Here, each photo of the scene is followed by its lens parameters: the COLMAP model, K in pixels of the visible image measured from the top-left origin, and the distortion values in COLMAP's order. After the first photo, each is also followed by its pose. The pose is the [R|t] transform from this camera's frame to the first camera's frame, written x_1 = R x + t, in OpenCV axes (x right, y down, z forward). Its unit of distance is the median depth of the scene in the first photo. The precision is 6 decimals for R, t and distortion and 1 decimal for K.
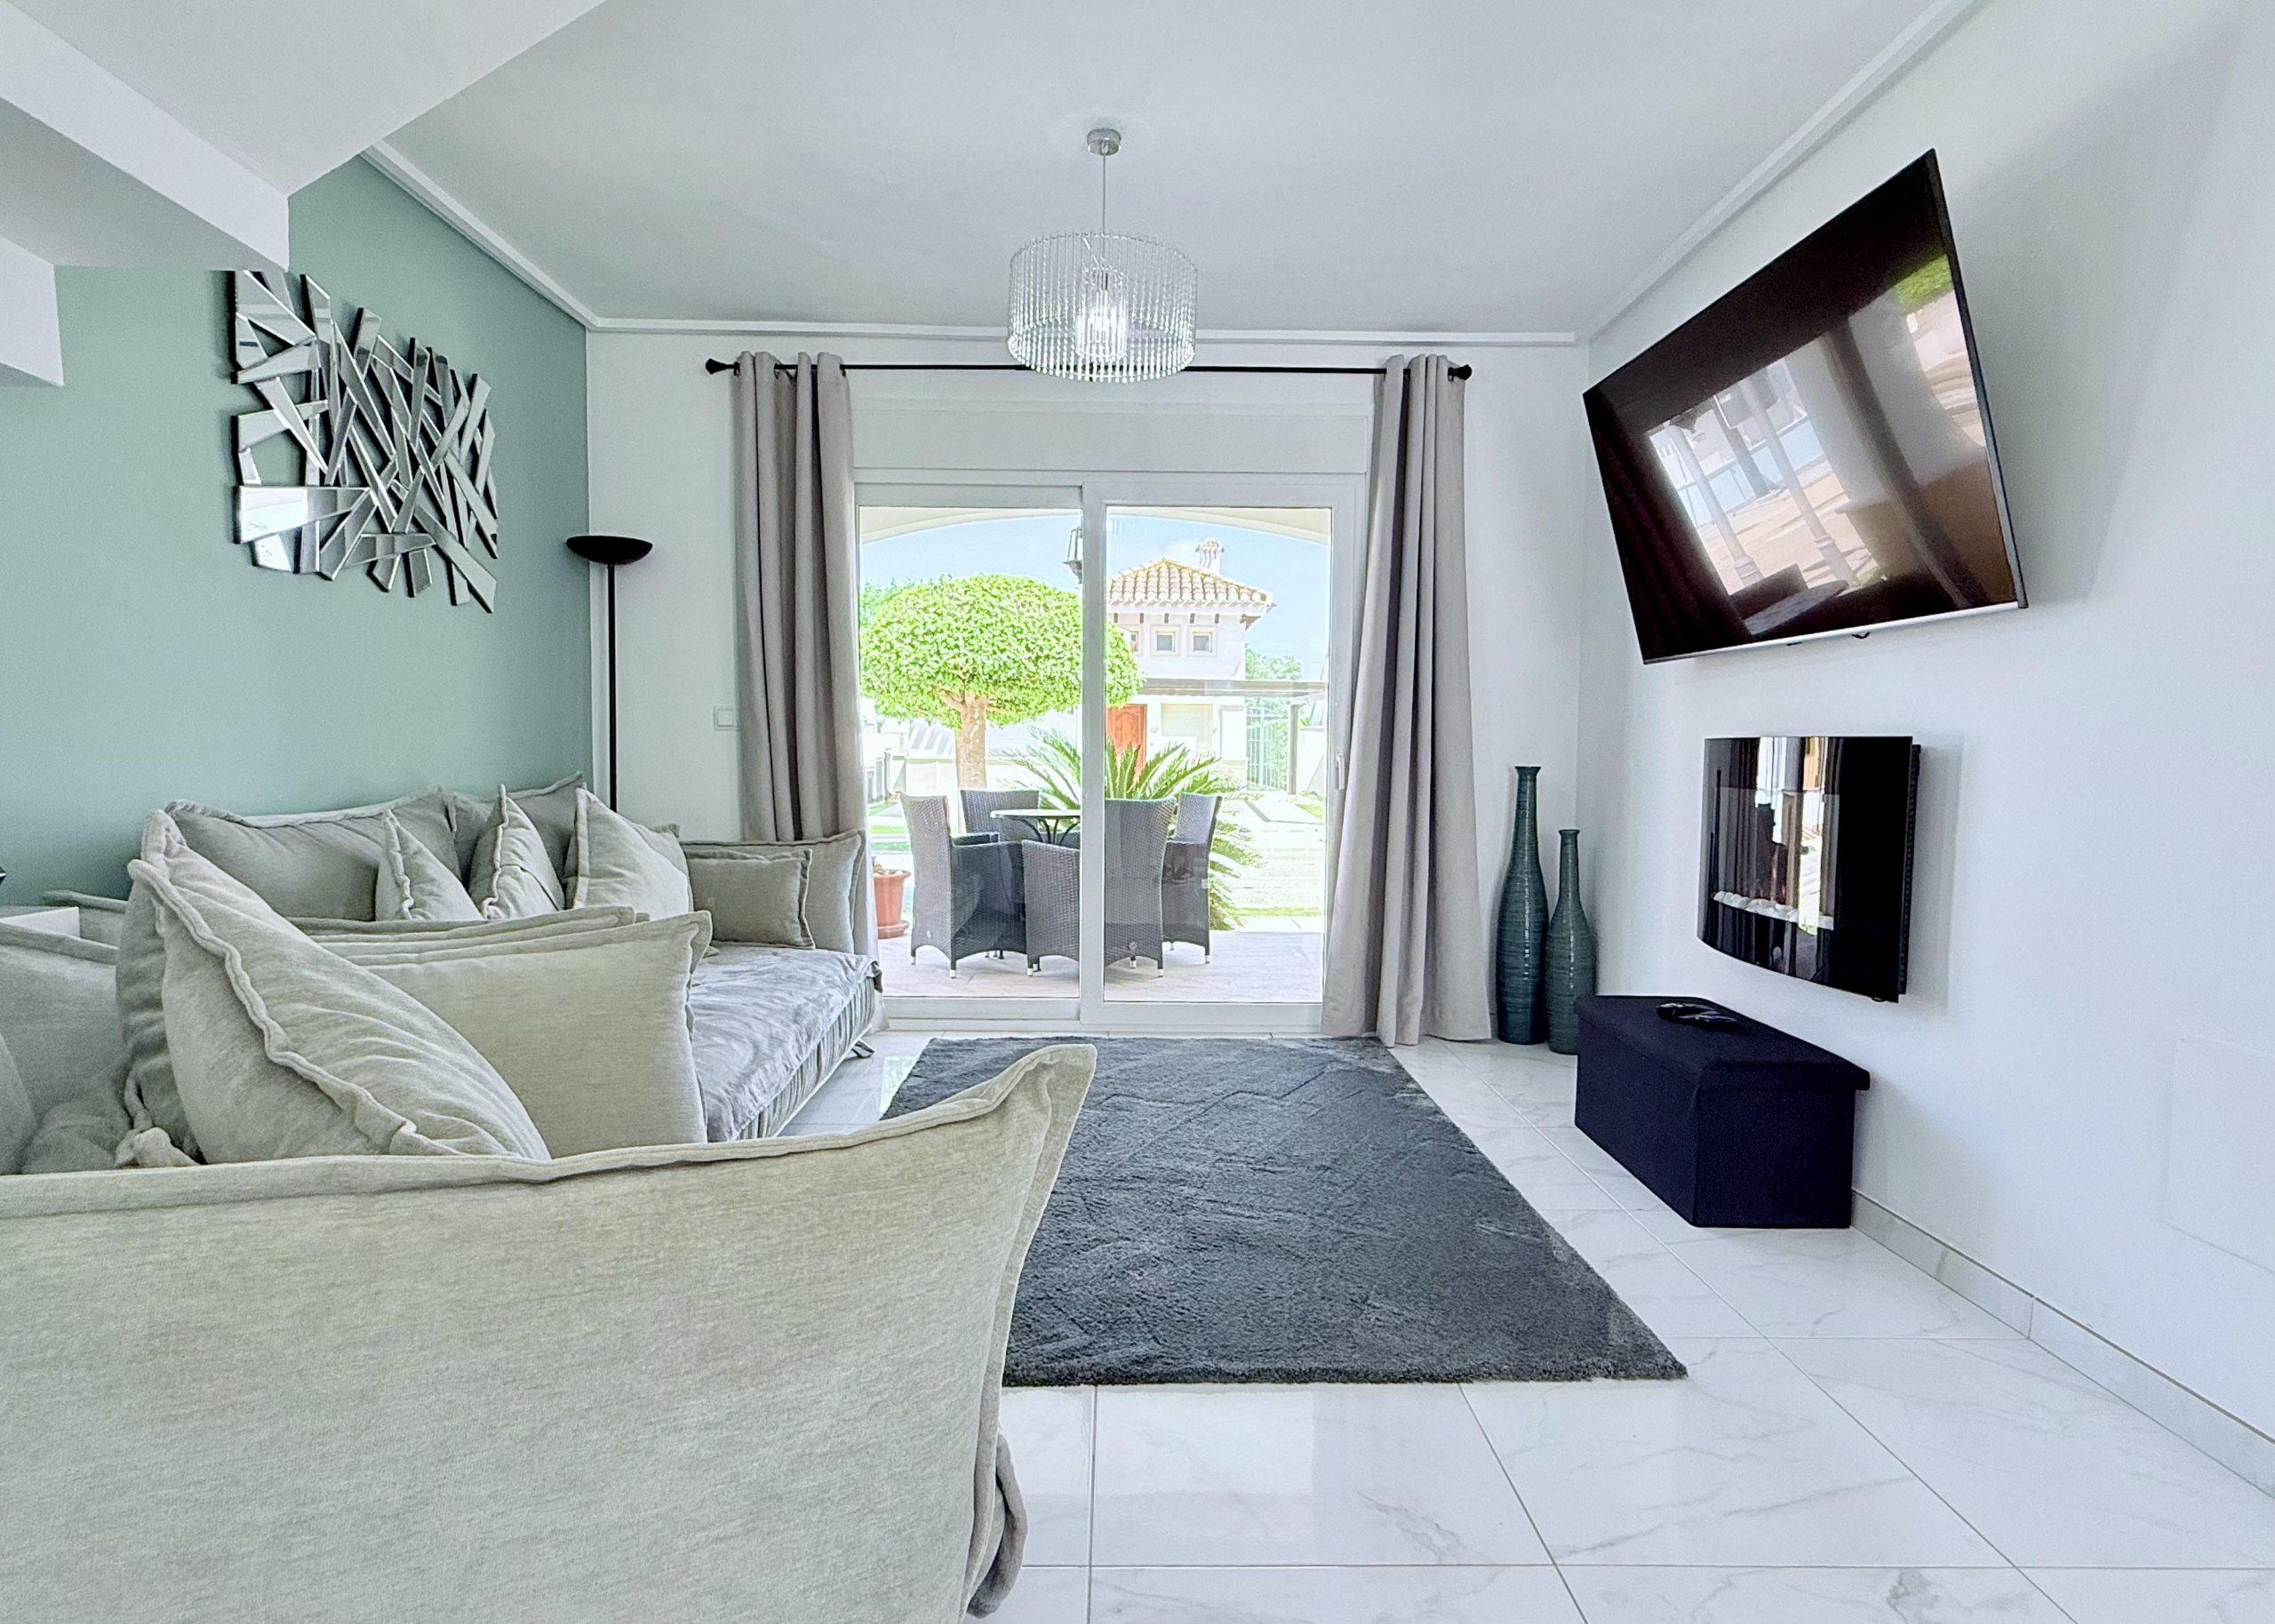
lens RADIAL K [[1185.8, 0, 1137.5], [0, 1185.8, 812.0], [0, 0, 1]] dist [0.002251, -0.000016]
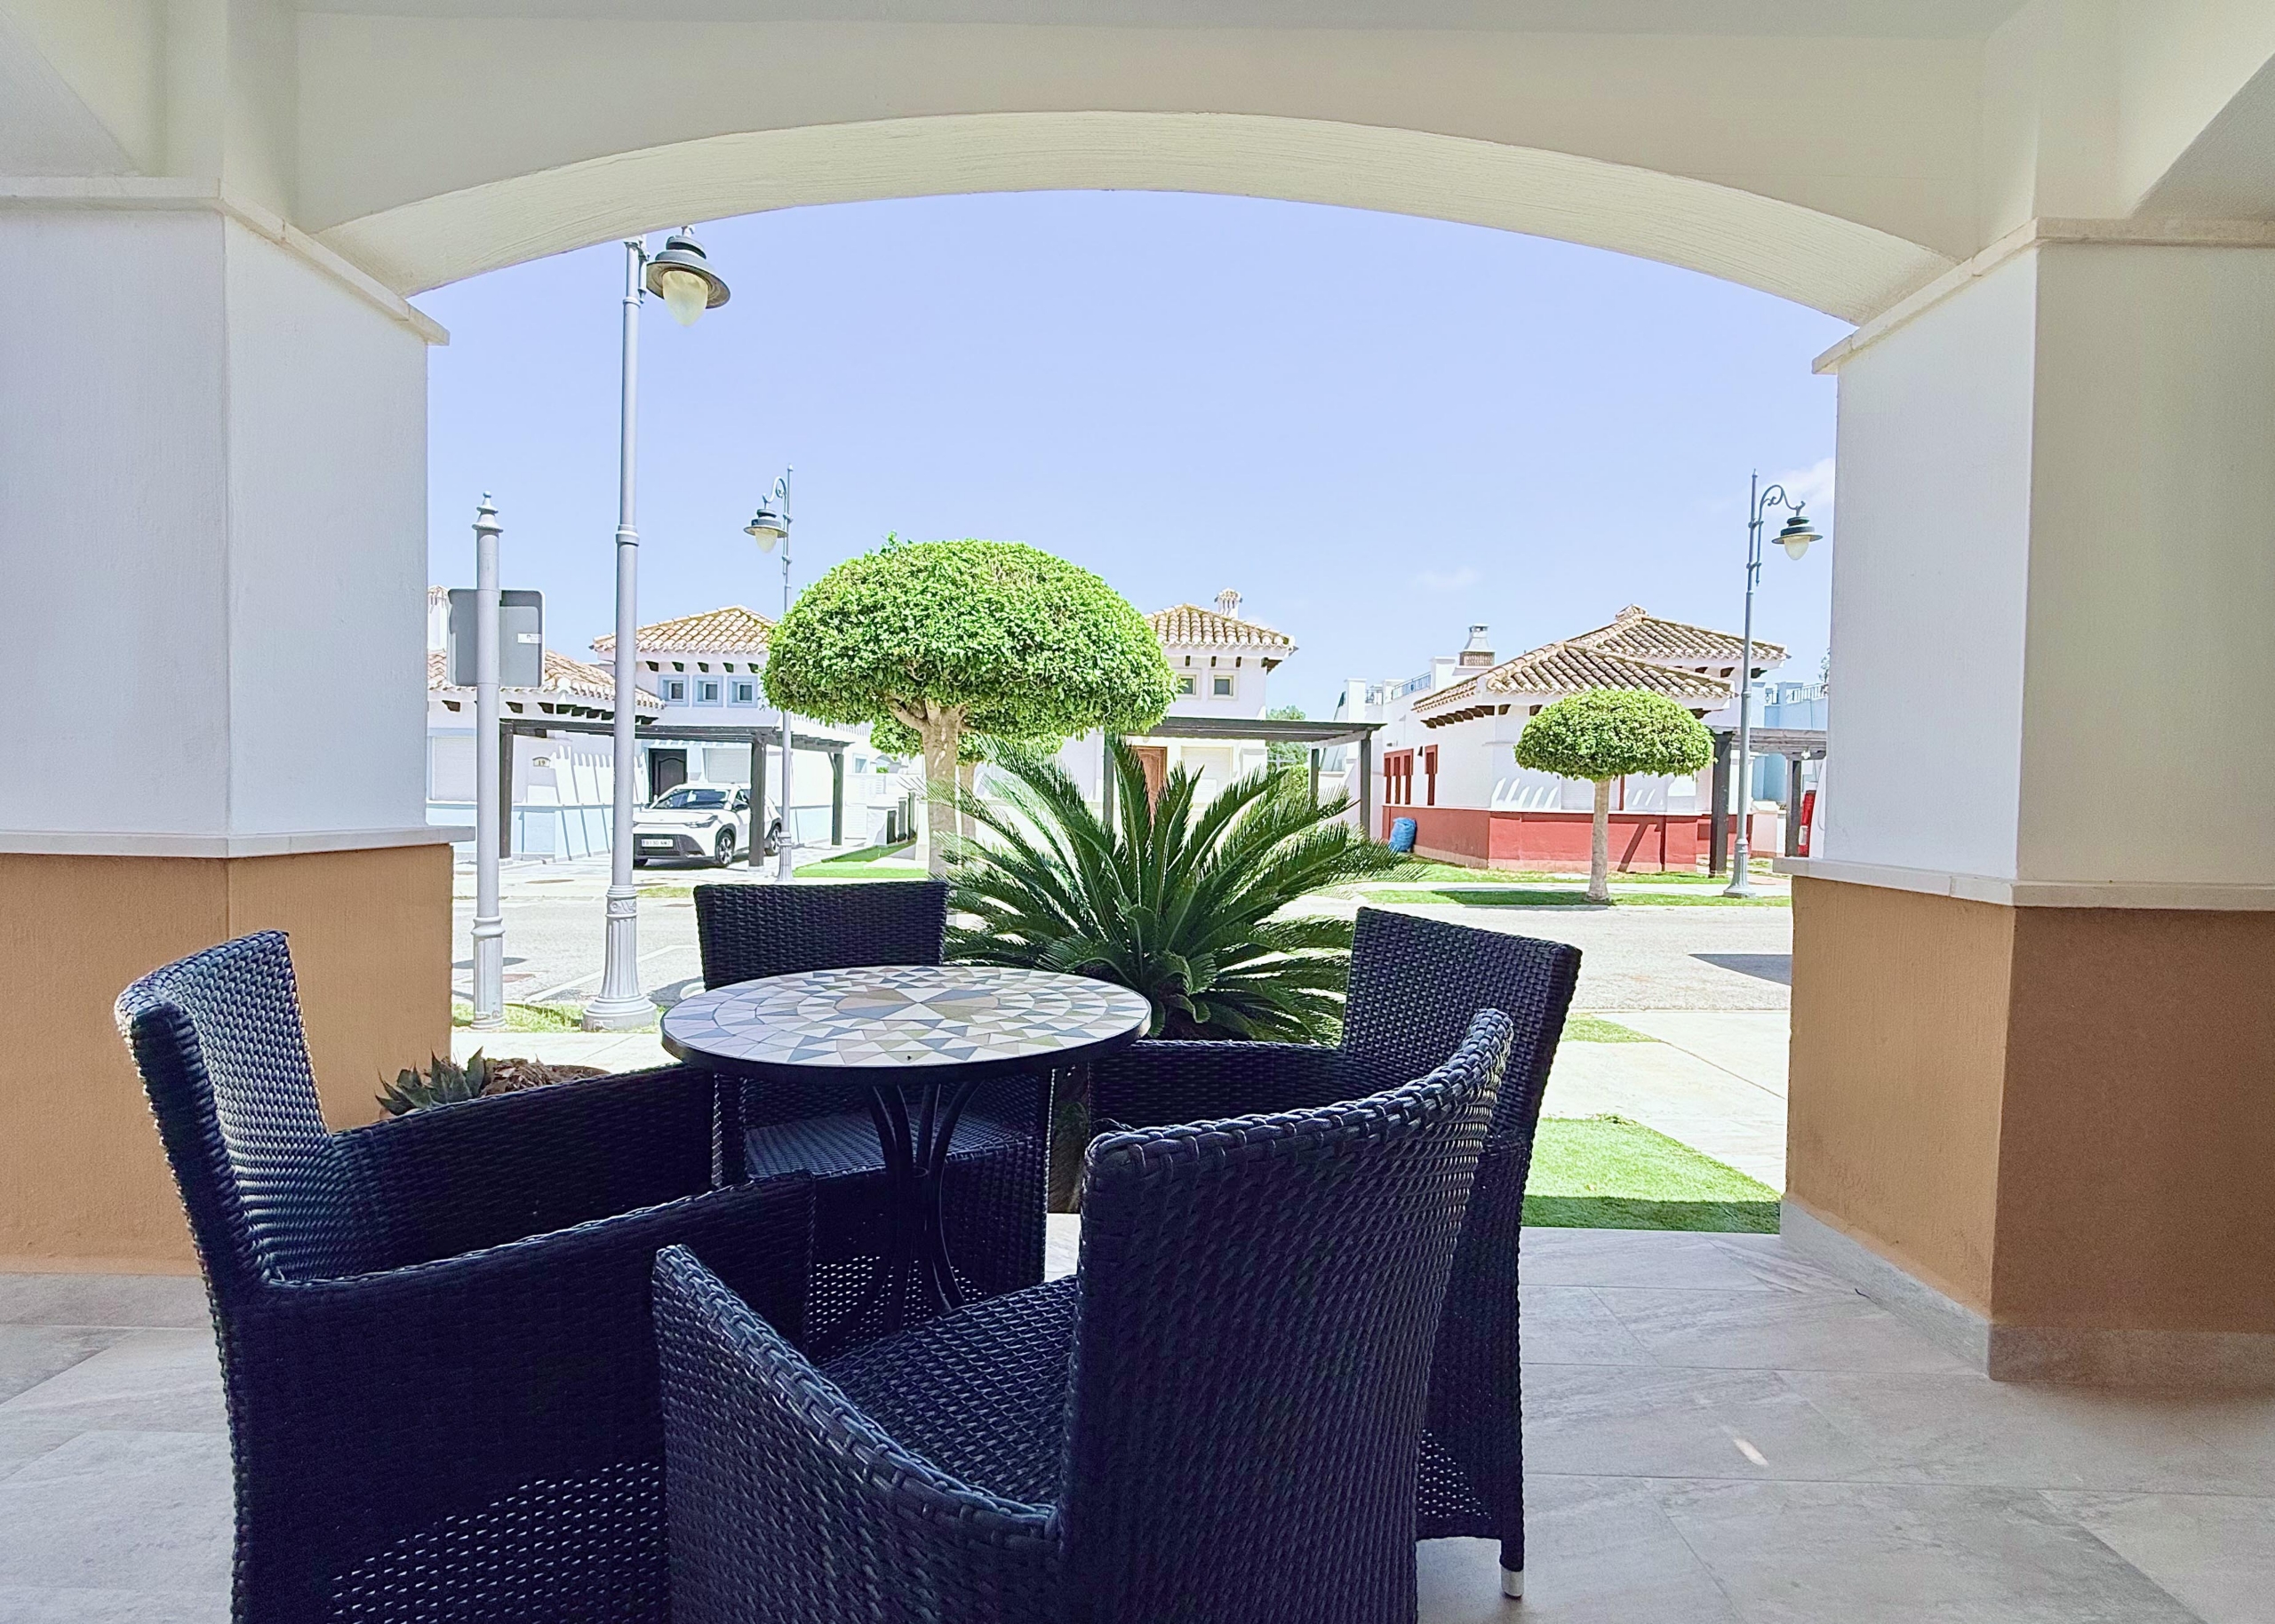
lens RADIAL K [[911.5, 0, 1134.1], [0, 911.5, 810.5], [0, 0, 1]] dist [0.000033, 0.000678]
pose [[0.999784, 0.013195, -0.016086, -0.013575], [-0.013745, 0.999308, -0.034553, -0.021728], [0.015619, 0.034767, 0.999273, 0.483362]]
